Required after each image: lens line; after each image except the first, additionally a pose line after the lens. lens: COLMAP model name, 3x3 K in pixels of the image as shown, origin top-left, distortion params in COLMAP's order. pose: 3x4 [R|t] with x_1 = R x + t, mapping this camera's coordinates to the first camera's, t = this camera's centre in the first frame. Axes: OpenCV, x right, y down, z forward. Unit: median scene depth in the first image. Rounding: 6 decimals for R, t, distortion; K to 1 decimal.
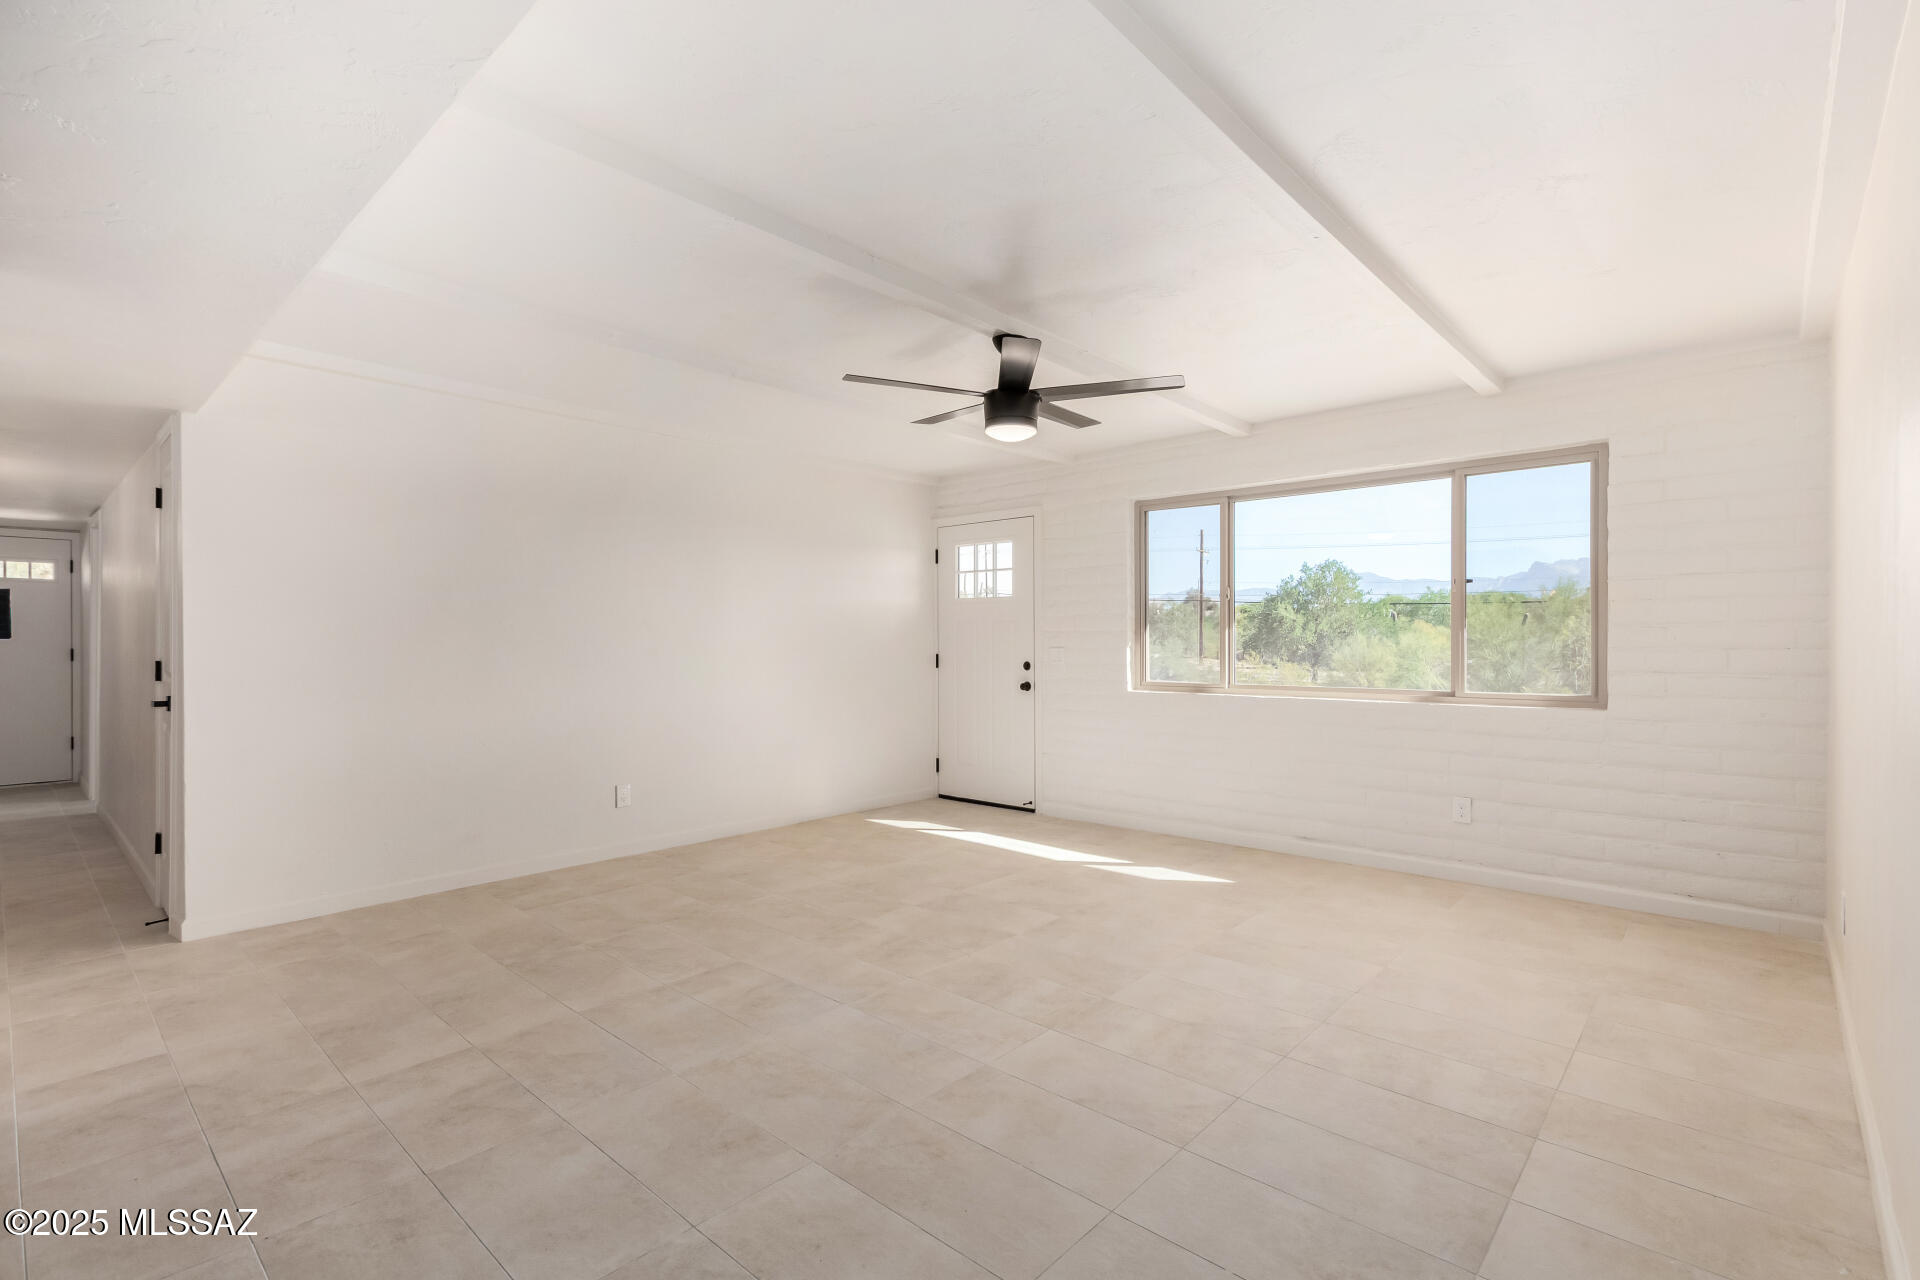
lens RADIAL K [[870.8, 0, 955.9], [0, 870.8, 633.8], [0, 0, 1]] dist [0.005148, -0.001620]
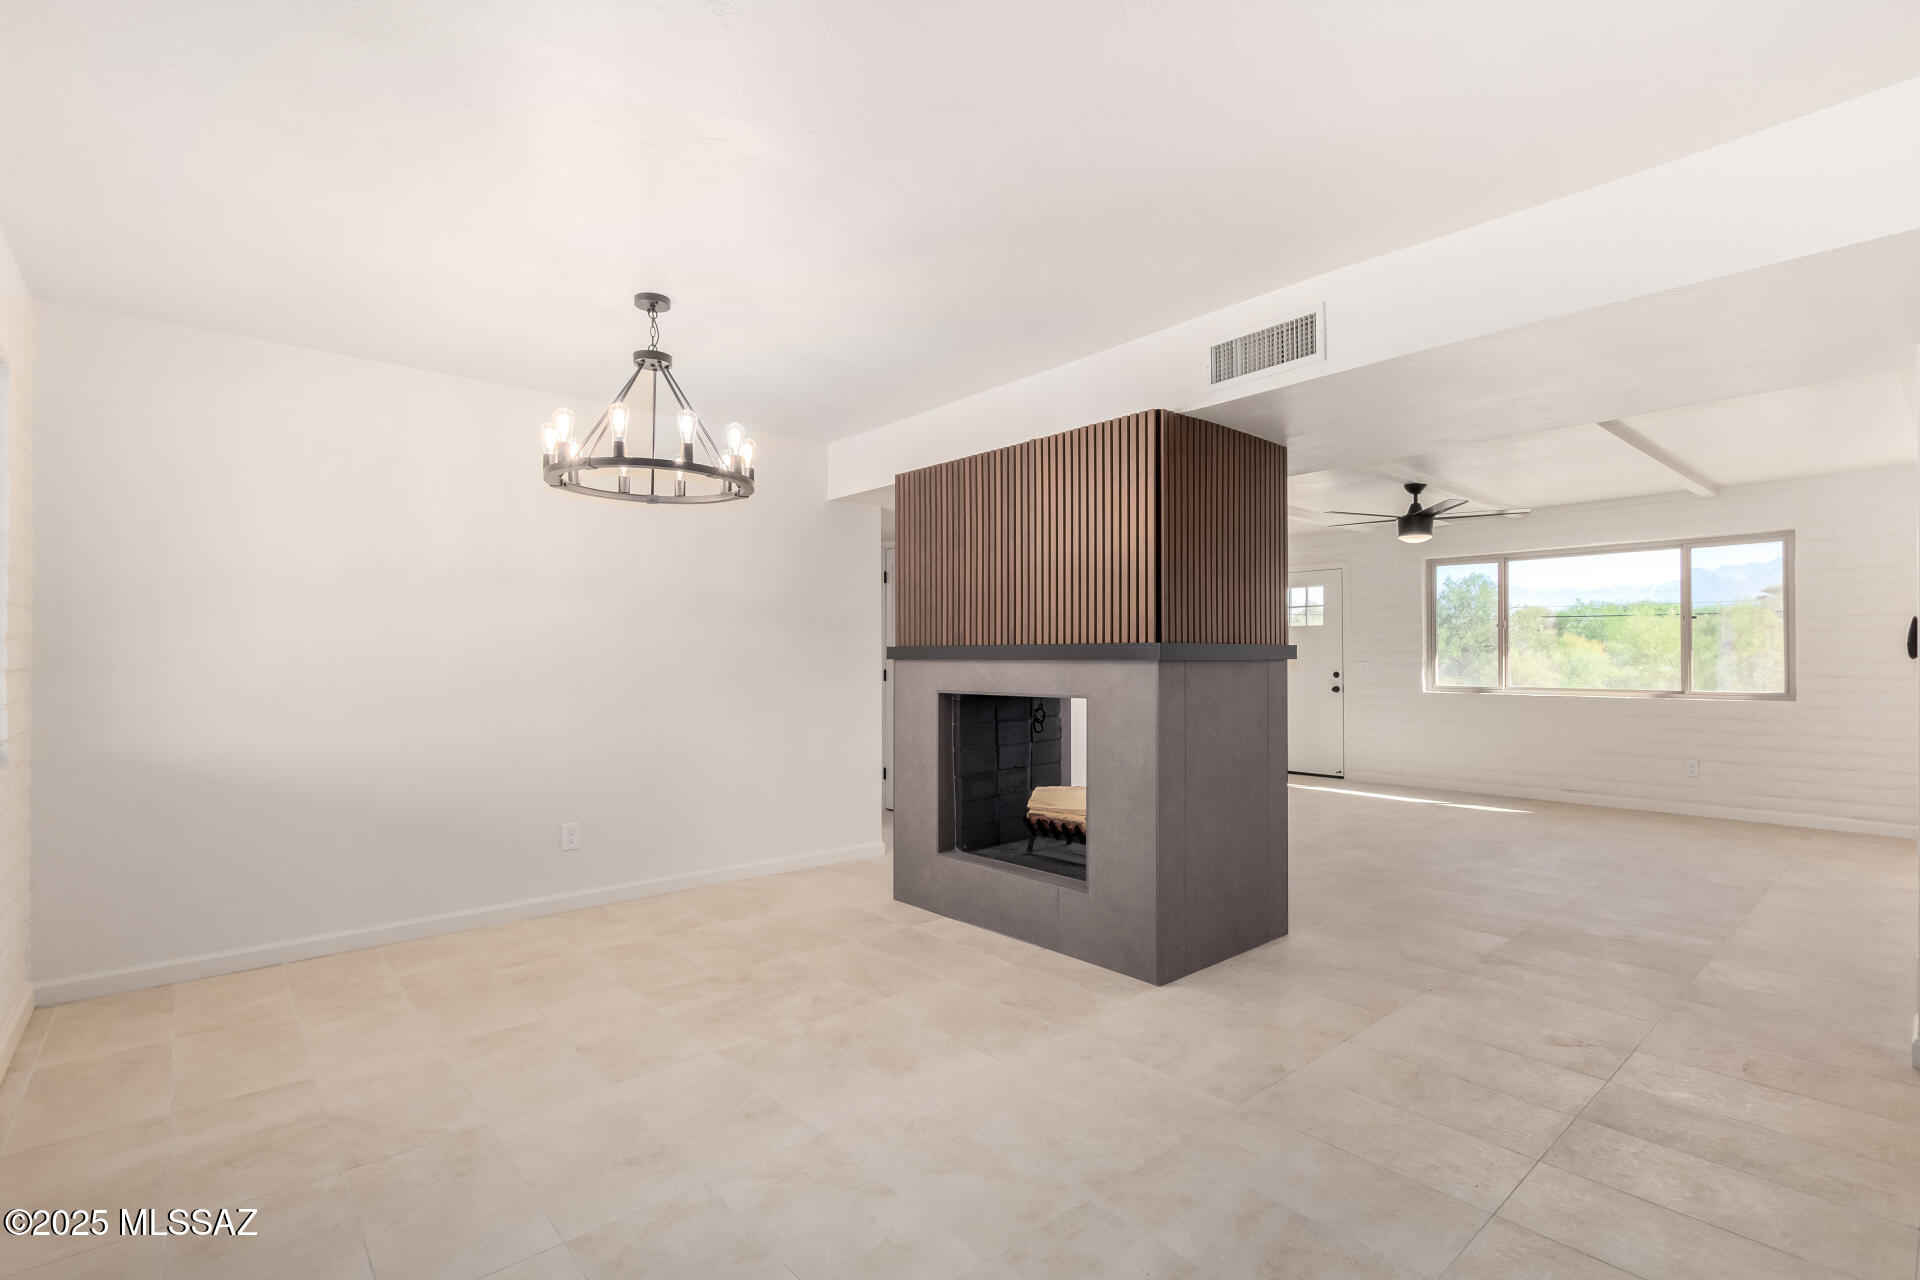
lens RADIAL K [[870.8, 0, 957.1], [0, 870.8, 642.1], [0, 0, 1]] dist [0.005148, -0.001620]
pose [[0.993413, -0.003253, -0.114542, -0.512421], [0.002479, 0.999973, -0.006901, -0.010769], [0.114561, 0.006572, 0.993394, -0.657132]]
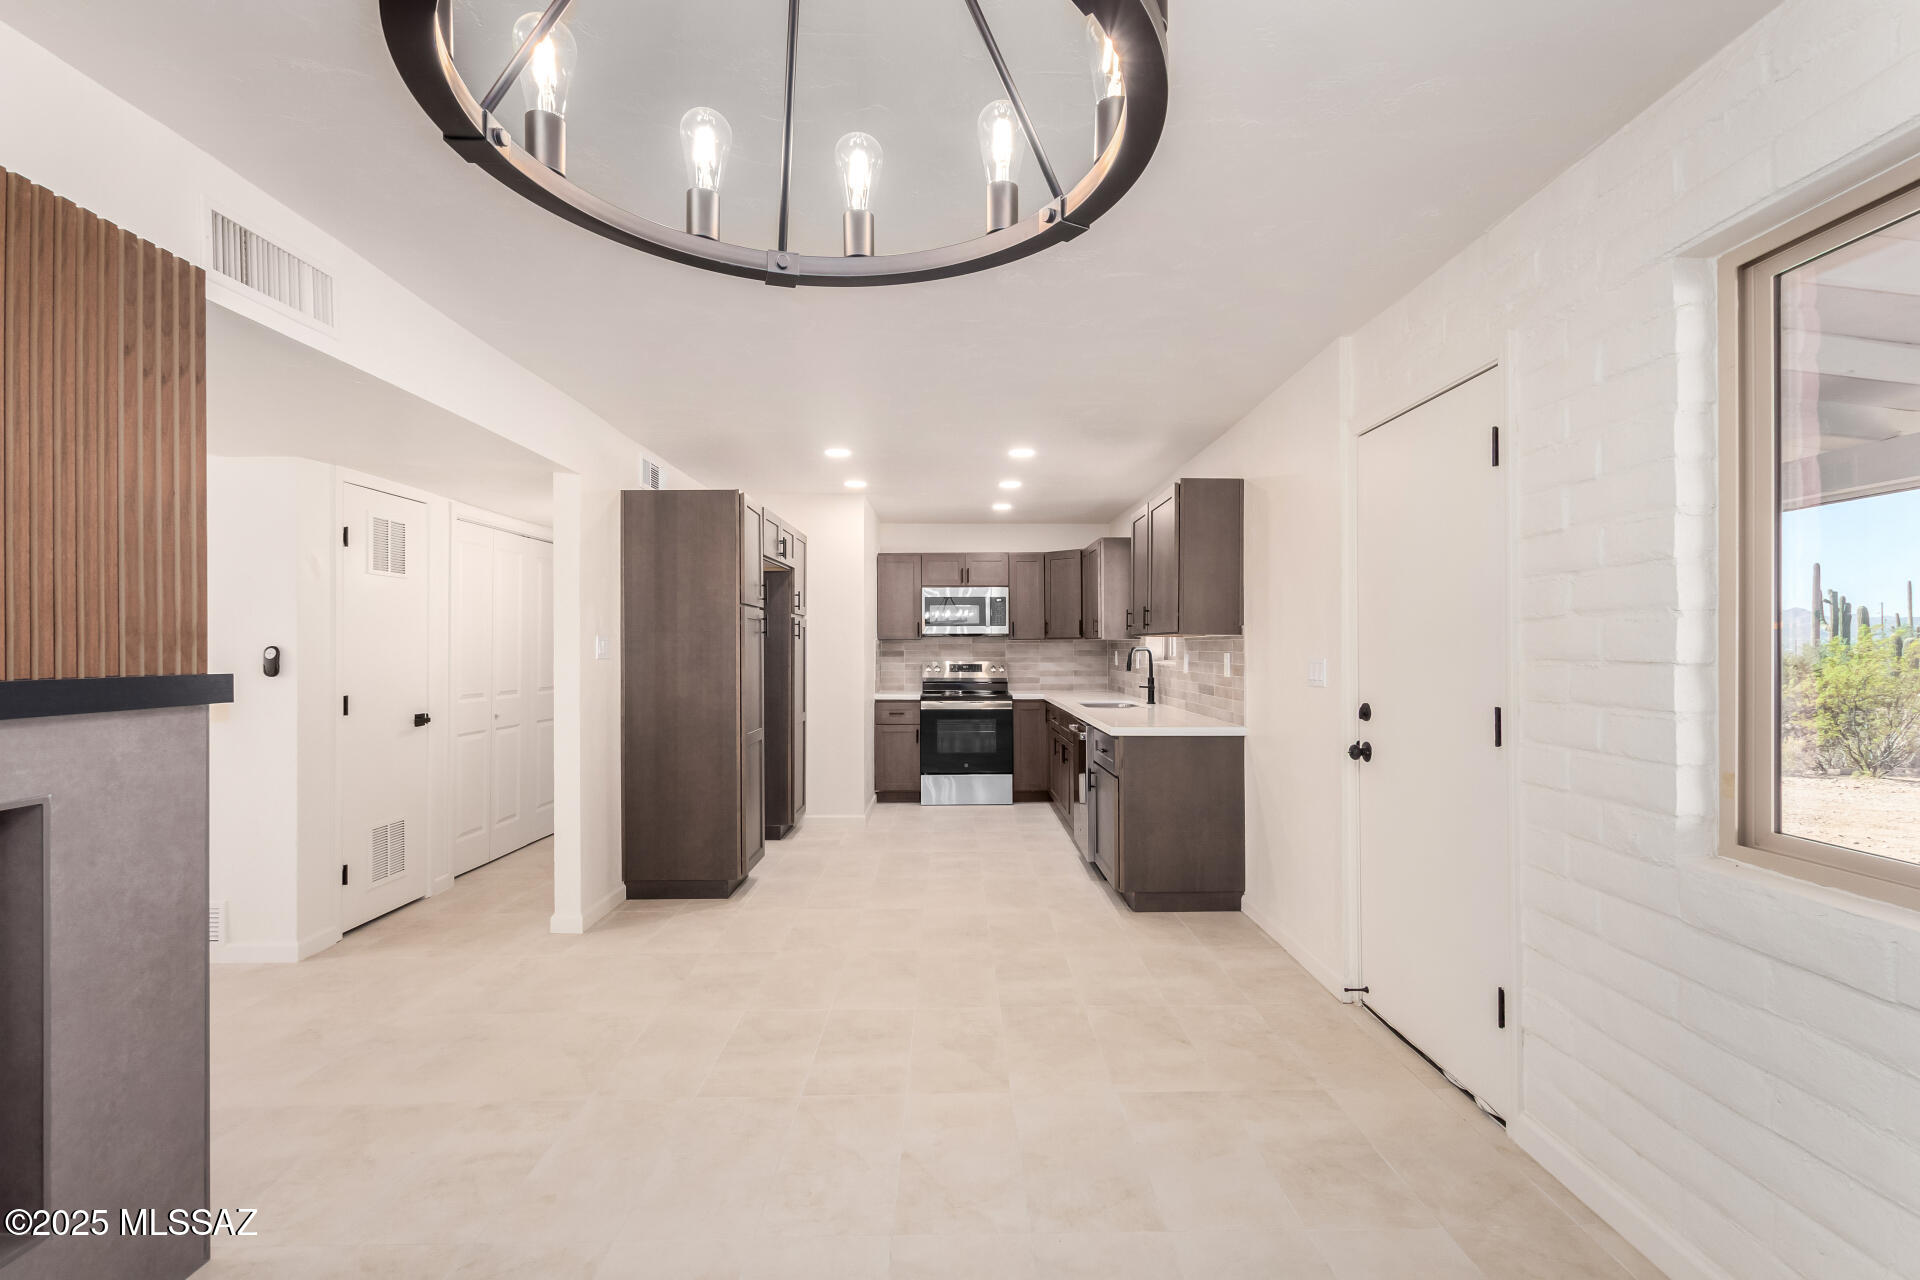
lens RADIAL K [[870.8, 0, 970.1], [0, 870.8, 642.4], [0, 0, 1]] dist [0.005148, -0.001620]
pose [[-0.685193, 0.007917, 0.728318, -1.008418], [-0.004359, 0.999878, -0.014970, -0.025457], [-0.728348, -0.013432, -0.685075, 0.125582]]
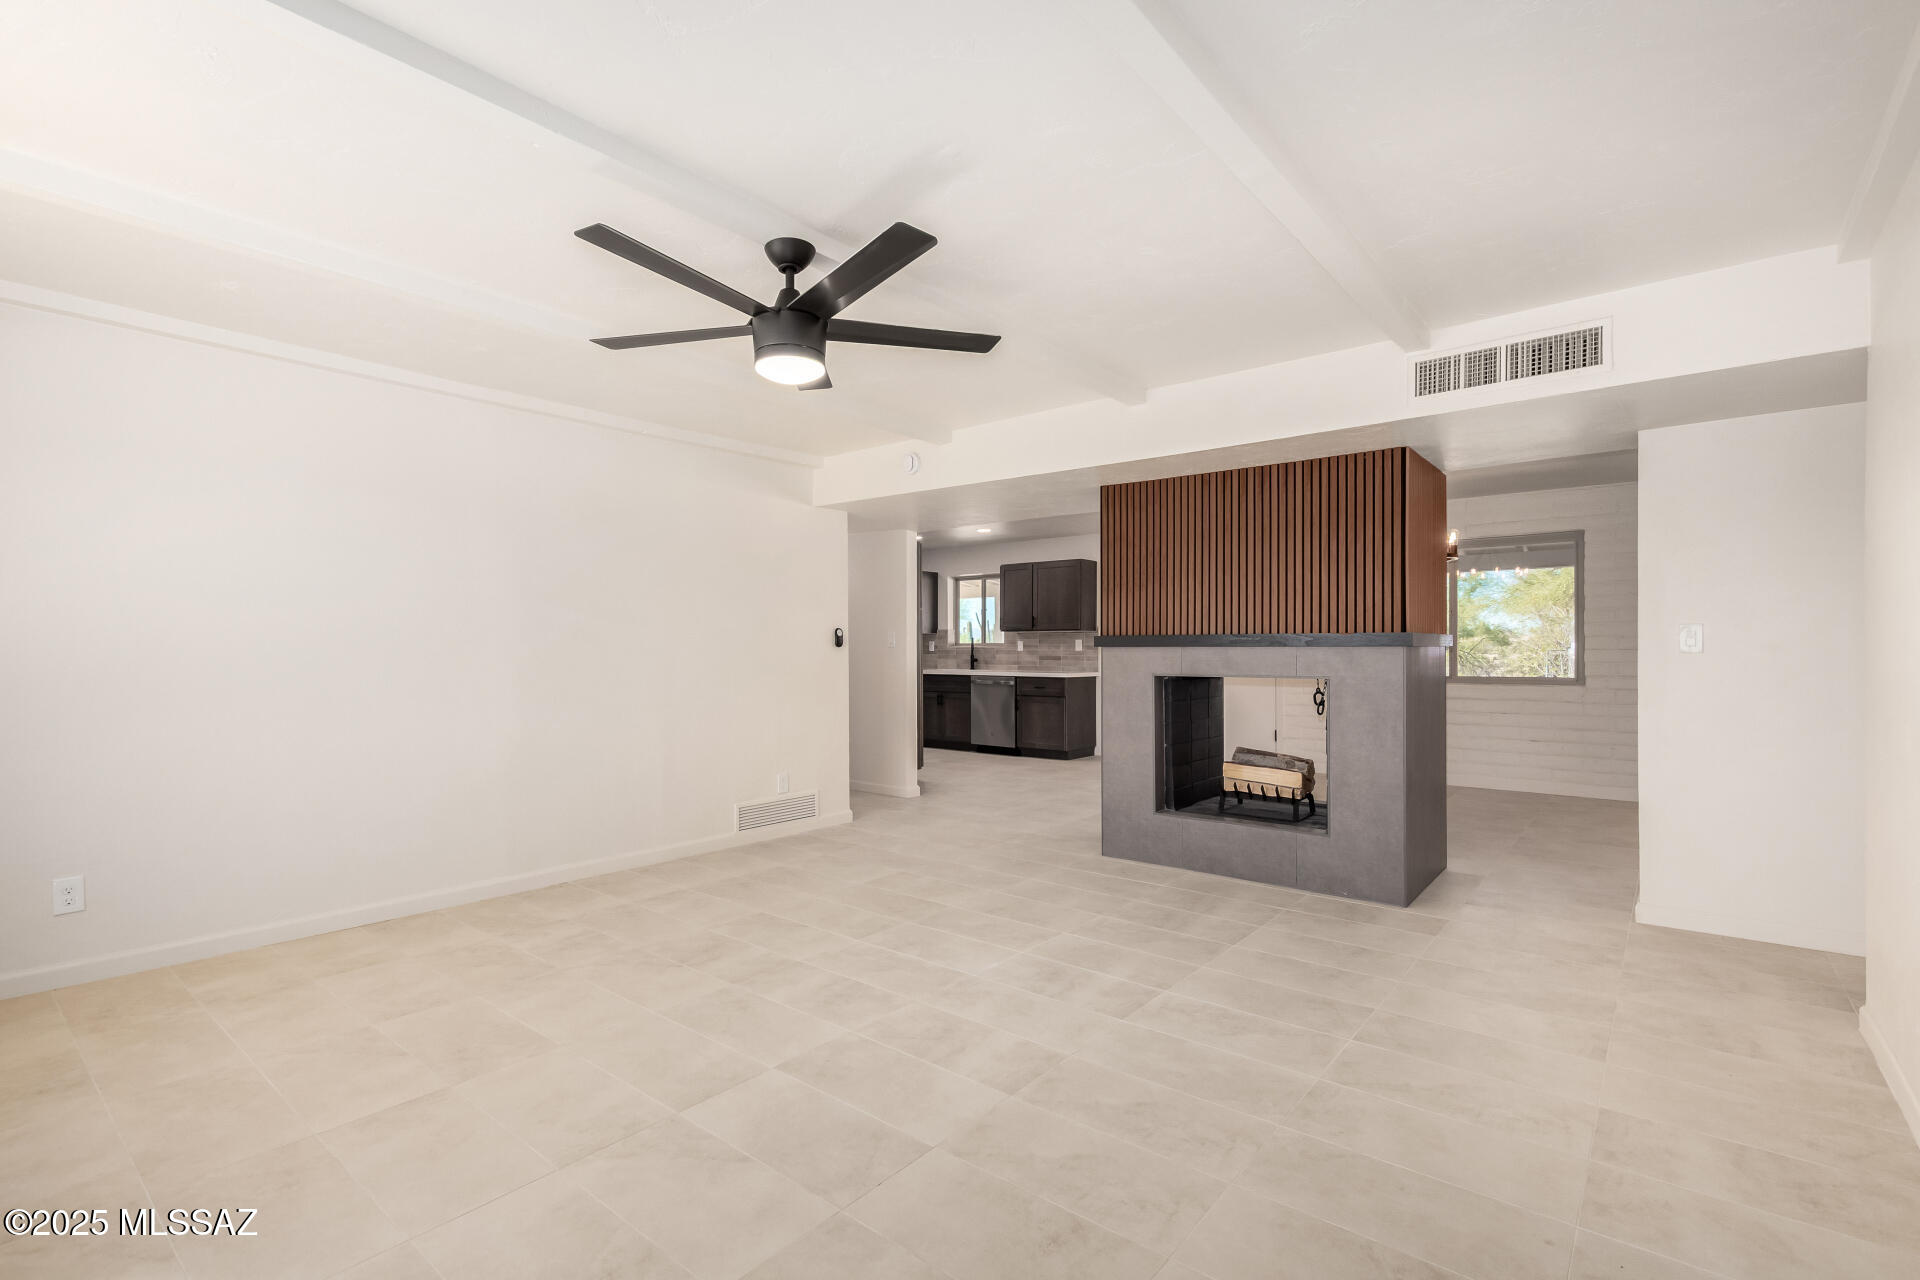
lens RADIAL K [[870.8, 0, 965.9], [0, 870.8, 646.9], [0, 0, 1]] dist [0.005148, -0.001620]
pose [[-0.998304, 0.003054, -0.058138, -0.035797], [0.003703, 0.999932, -0.011074, 0.013396], [0.058100, -0.011270, -0.998247, 1.410074]]
